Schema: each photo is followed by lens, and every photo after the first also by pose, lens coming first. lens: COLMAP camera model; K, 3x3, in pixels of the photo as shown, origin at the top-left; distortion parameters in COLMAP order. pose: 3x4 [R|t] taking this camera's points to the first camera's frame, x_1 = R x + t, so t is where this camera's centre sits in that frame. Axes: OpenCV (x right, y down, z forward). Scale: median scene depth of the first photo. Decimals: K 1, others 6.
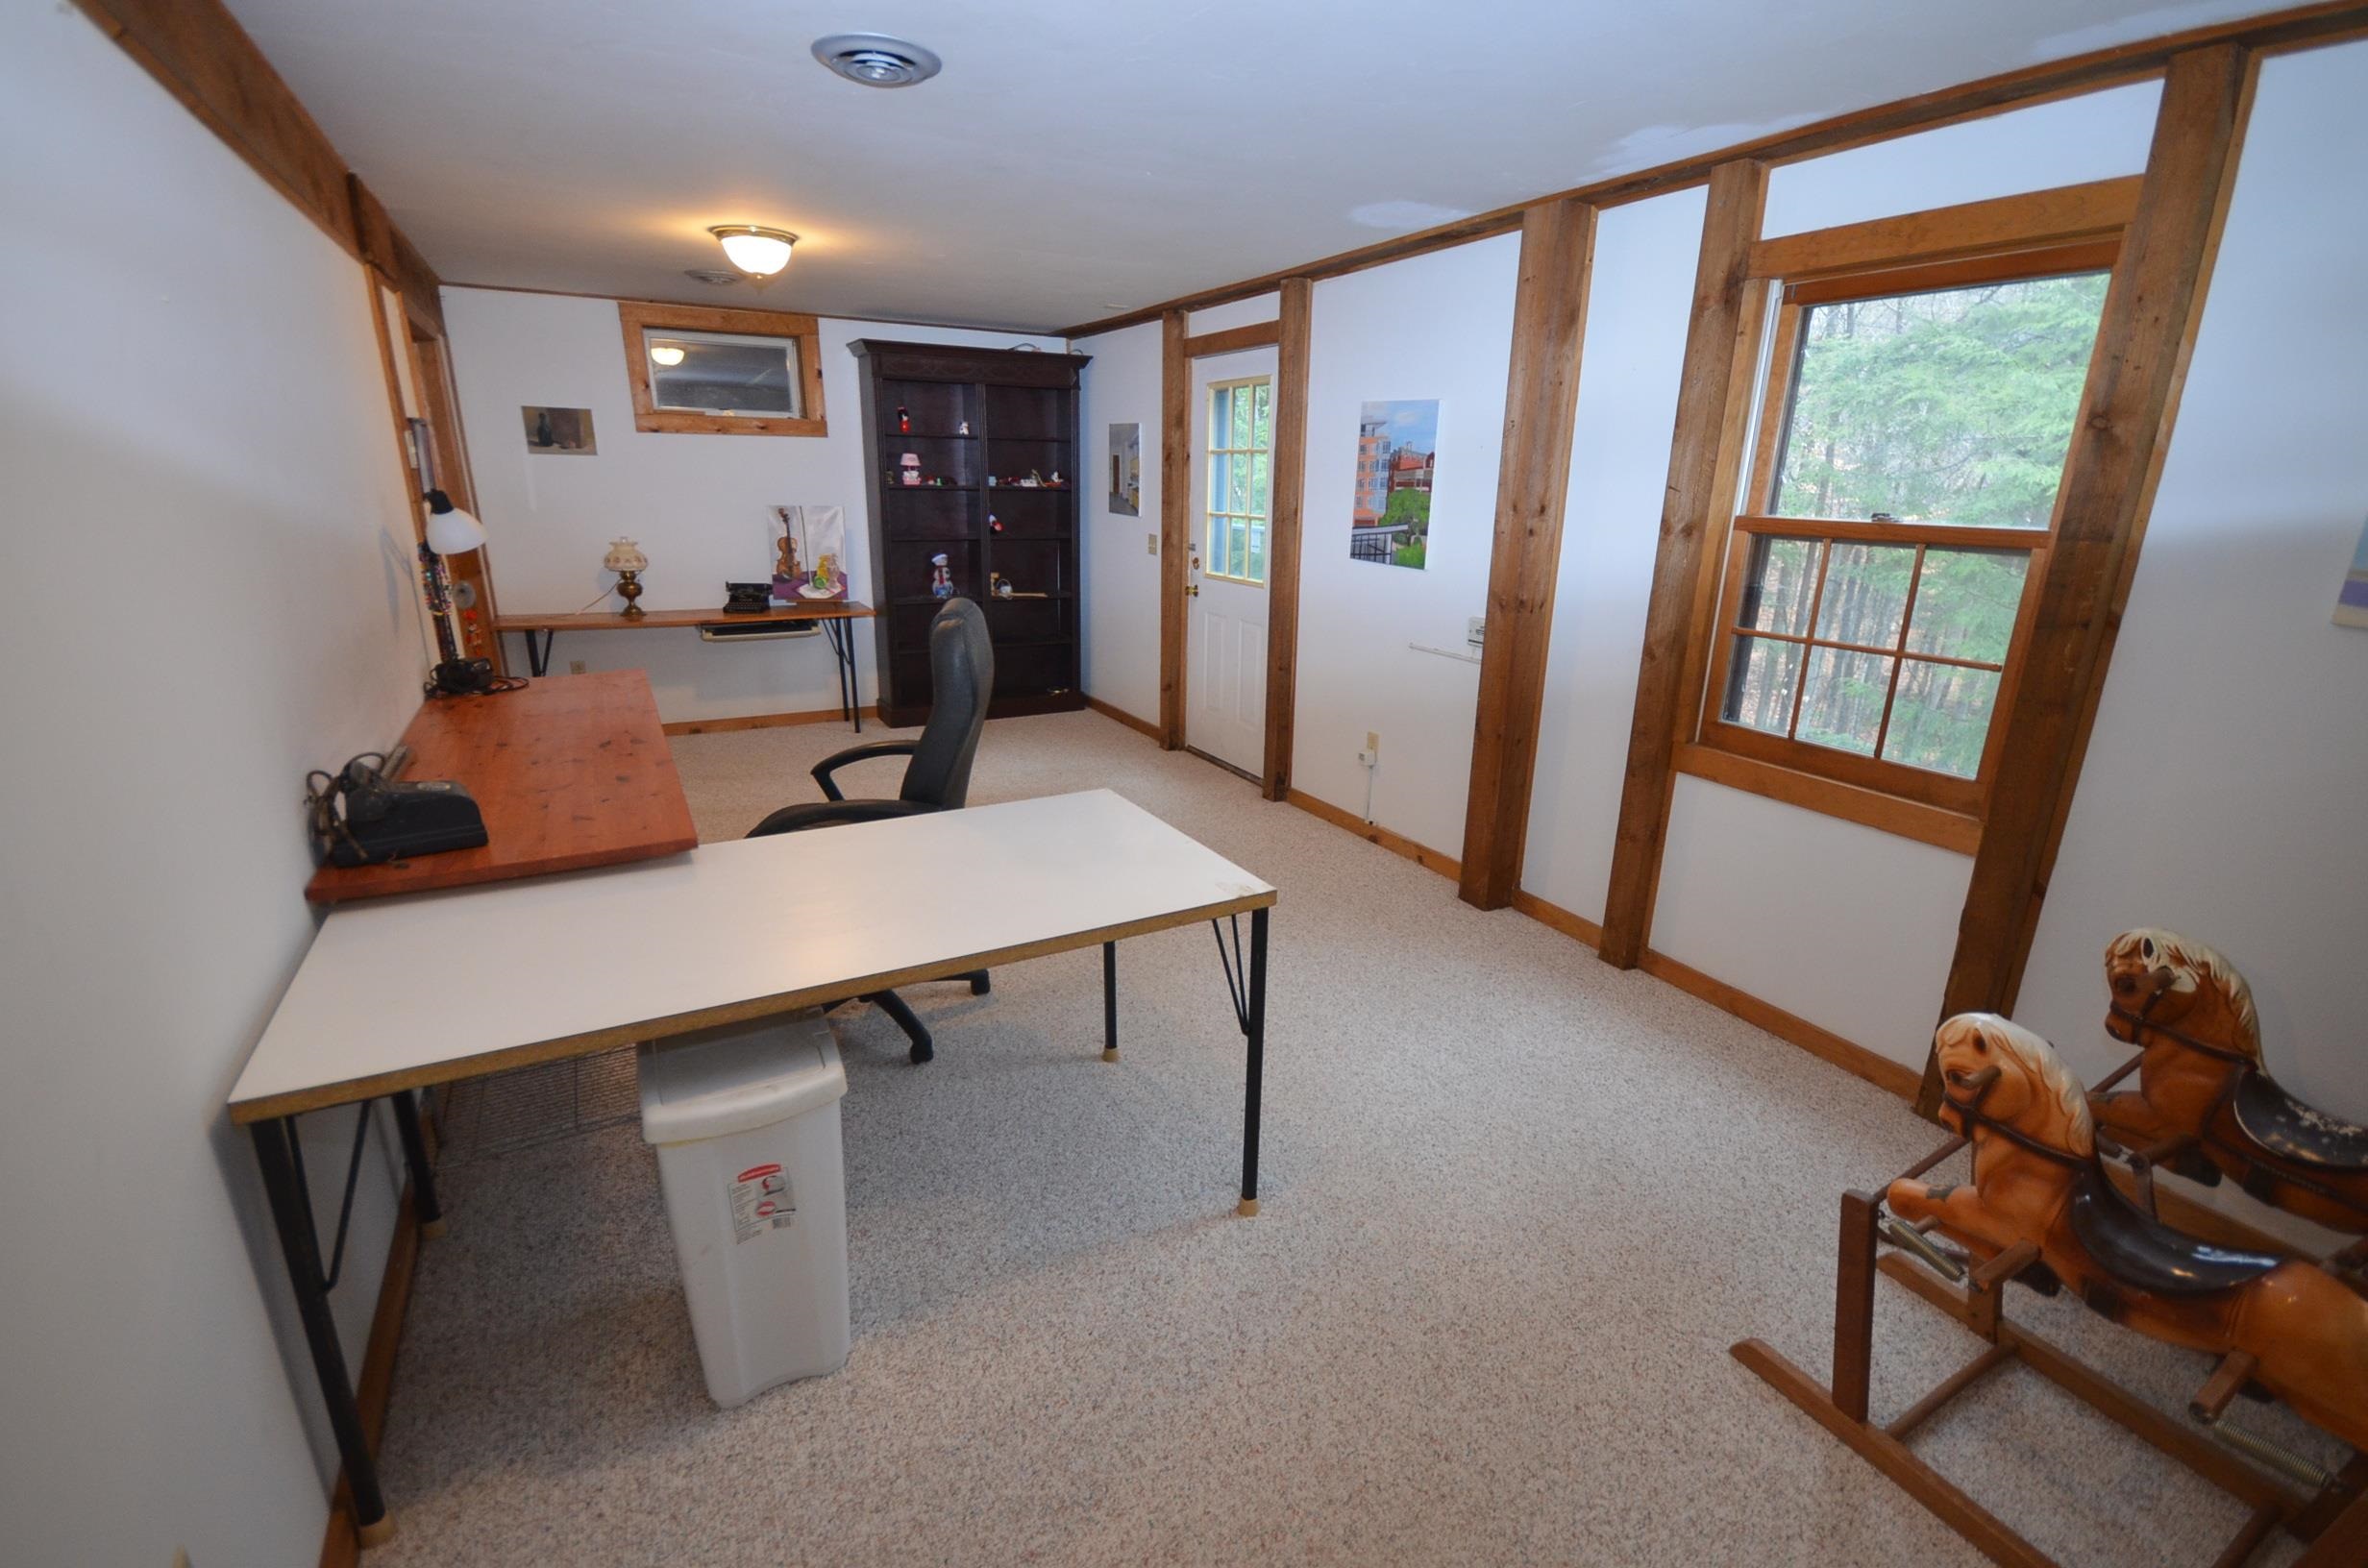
lens RADIAL K [[1046.4, 0, 1202.1], [0, 1046.4, 801.7], [0, 0, 1]] dist [-0.002055, -0.000557]
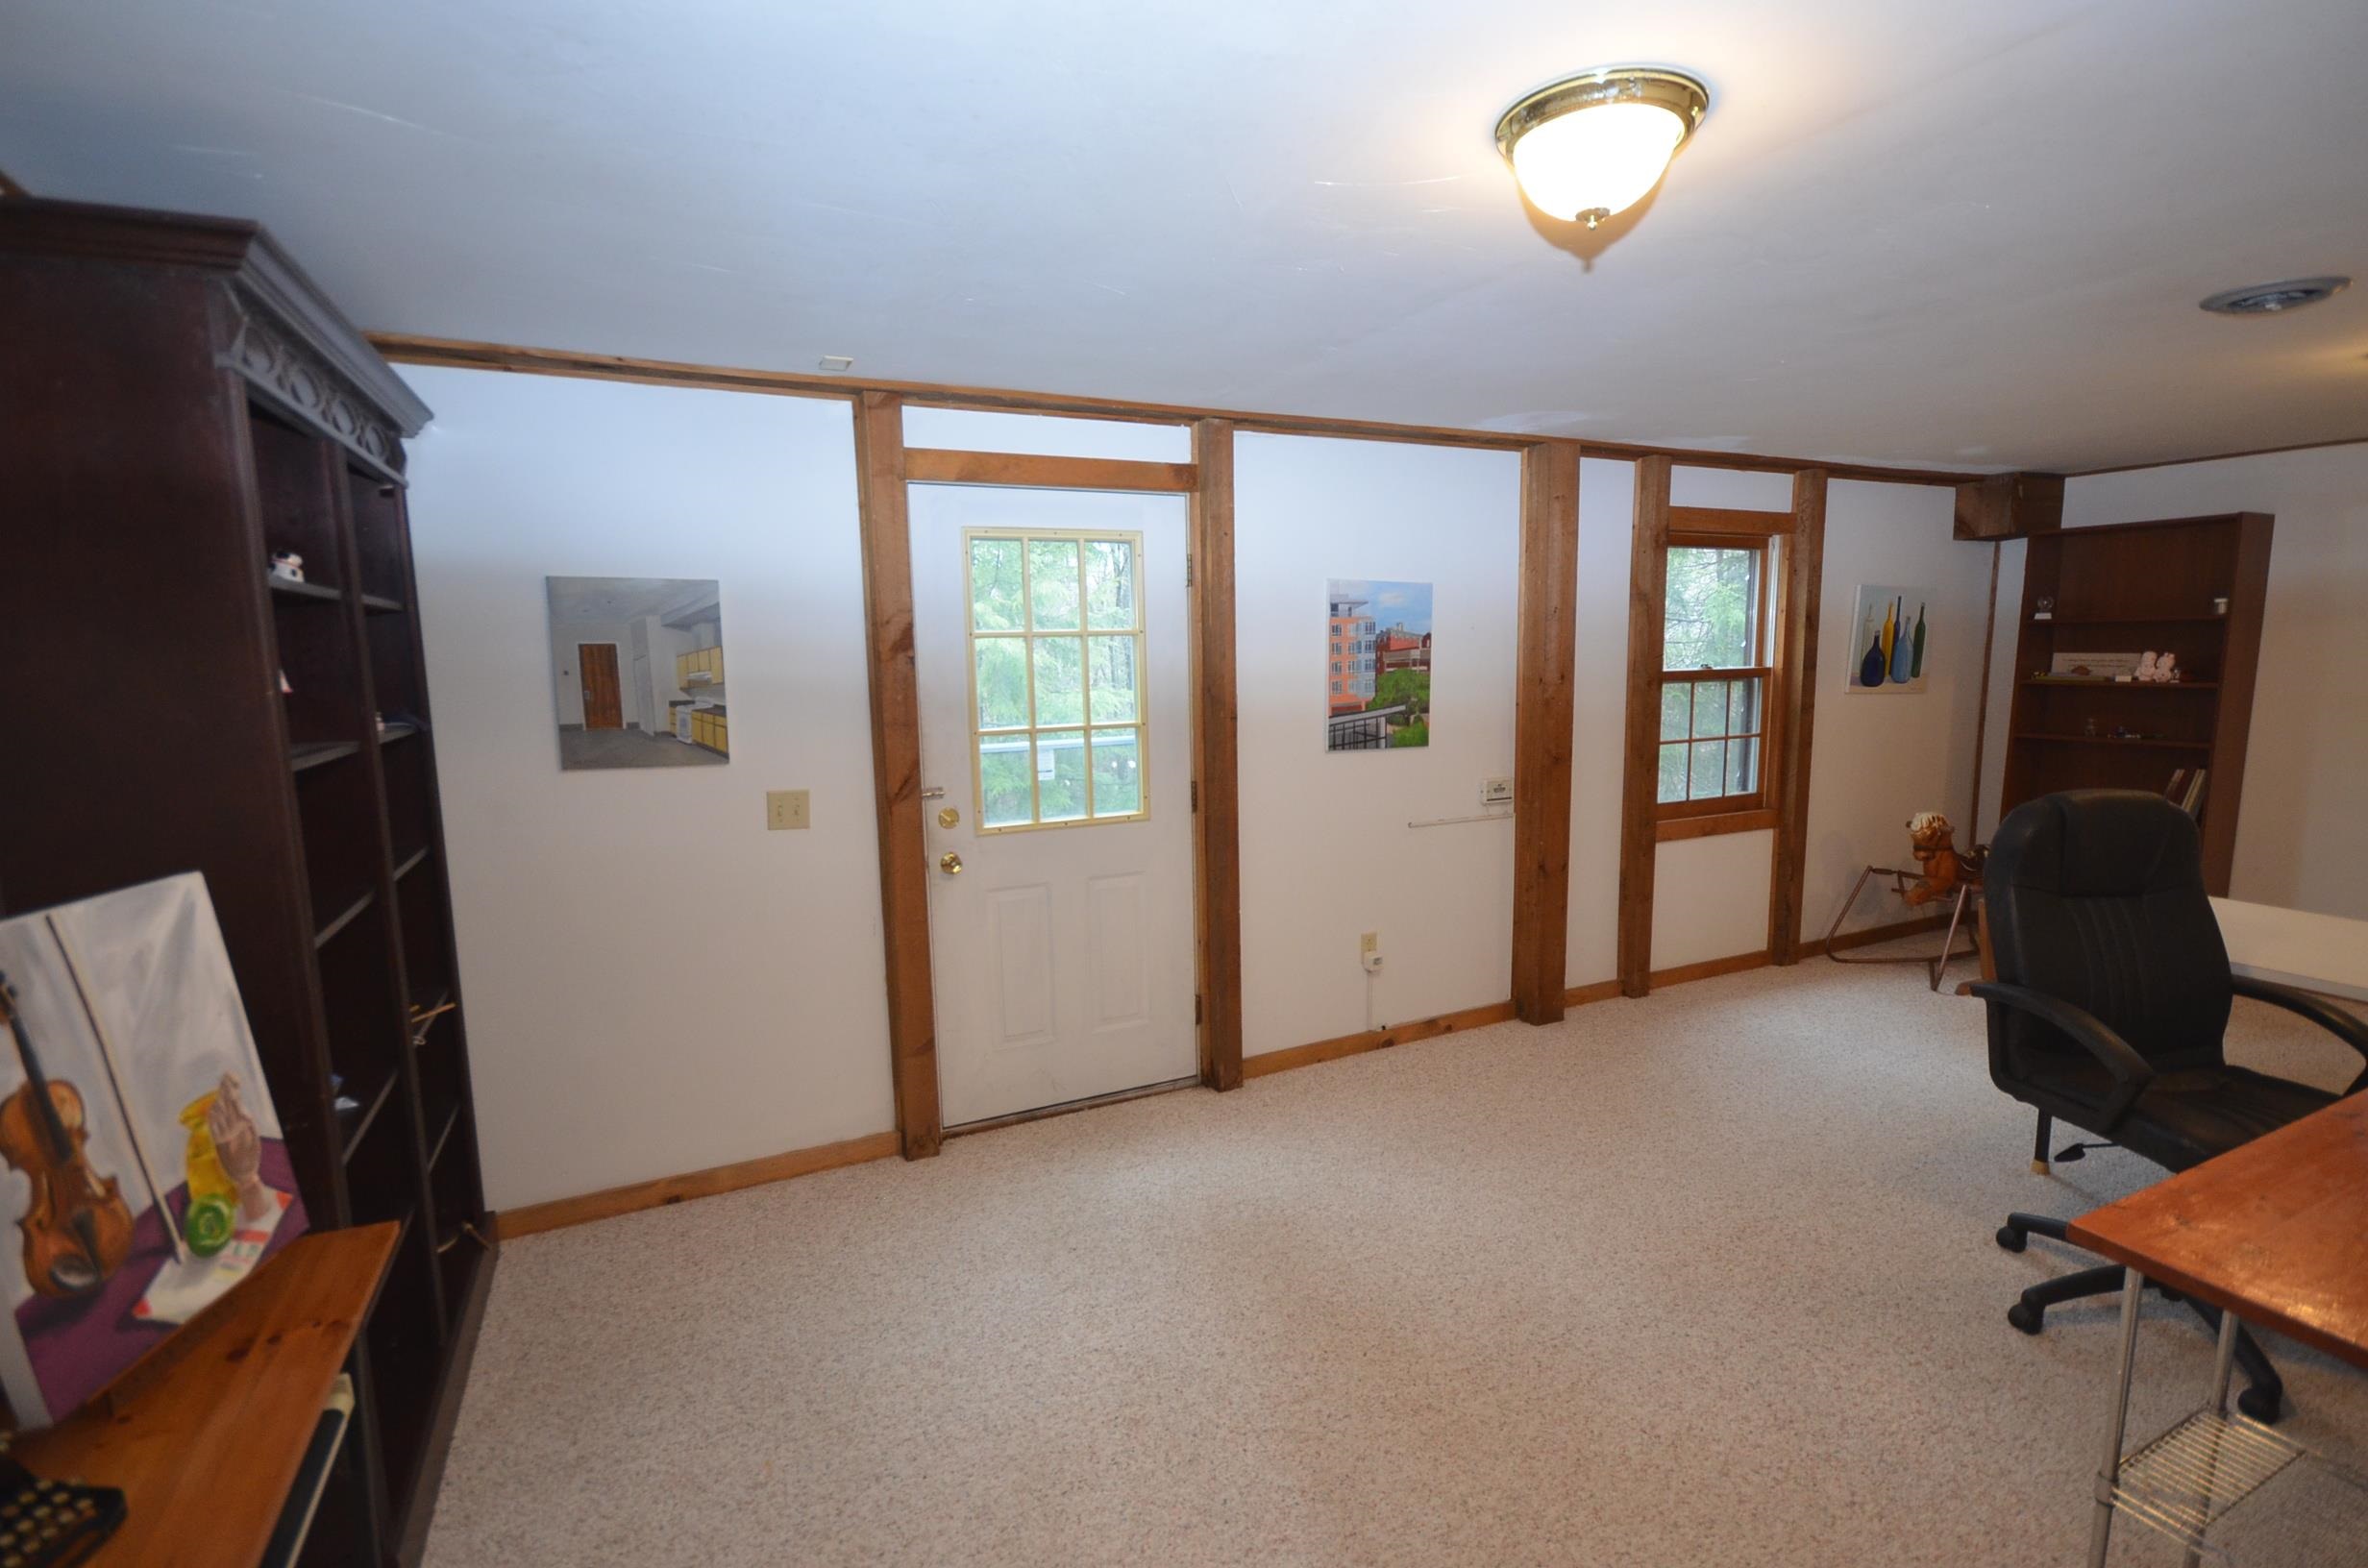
lens RADIAL K [[1088.8, 0, 1186.0], [0, 1088.8, 804.2], [0, 0, 1]] dist [-0.003959, -0.000167]
pose [[0.057164, -0.158180, 0.985754, -0.817351], [0.319558, 0.938322, 0.132037, -0.373930], [-0.945841, 0.307458, 0.104186, 1.107845]]
